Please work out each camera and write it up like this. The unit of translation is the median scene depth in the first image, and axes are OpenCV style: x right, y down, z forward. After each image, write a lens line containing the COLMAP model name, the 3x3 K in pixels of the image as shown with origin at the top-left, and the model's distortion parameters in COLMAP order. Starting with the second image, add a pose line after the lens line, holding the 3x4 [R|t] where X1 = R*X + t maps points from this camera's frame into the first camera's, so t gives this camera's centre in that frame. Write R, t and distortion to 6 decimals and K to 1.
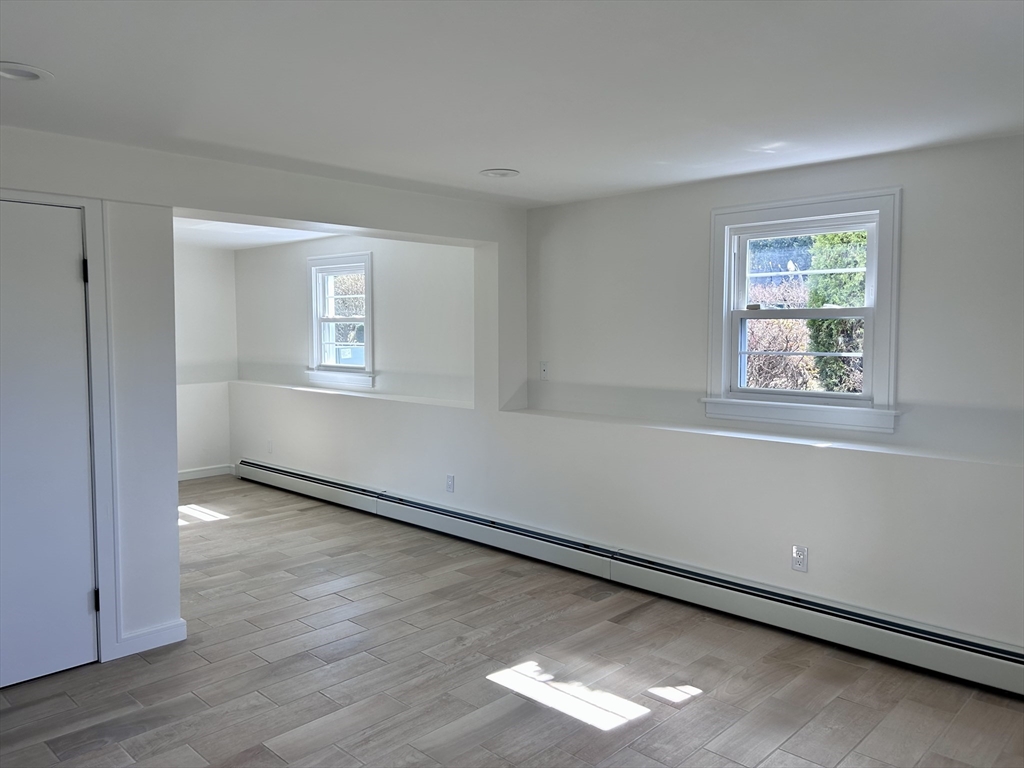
lens RADIAL K [[761.5, 0, 512.0], [0, 761.5, 384.0], [0, 0, 1]] dist [0.092065, -0.096847]
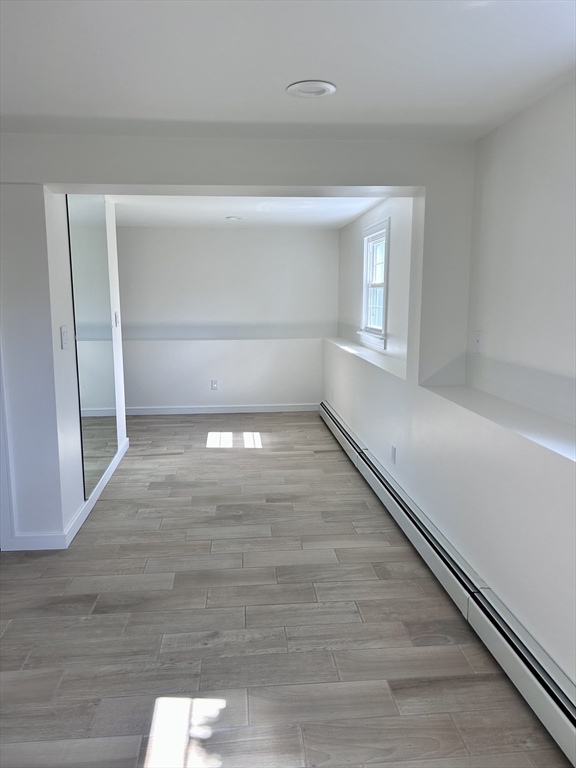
lens RADIAL K [[571.1, 0, 288.0], [0, 571.1, 384.0], [0, 0, 1]] dist [0.092065, -0.096847]
pose [[0.757488, 0.095602, -0.645811, 0.340028], [-0.042948, 0.994374, 0.096826, -0.027591], [0.651434, -0.045608, 0.757333, 0.453578]]
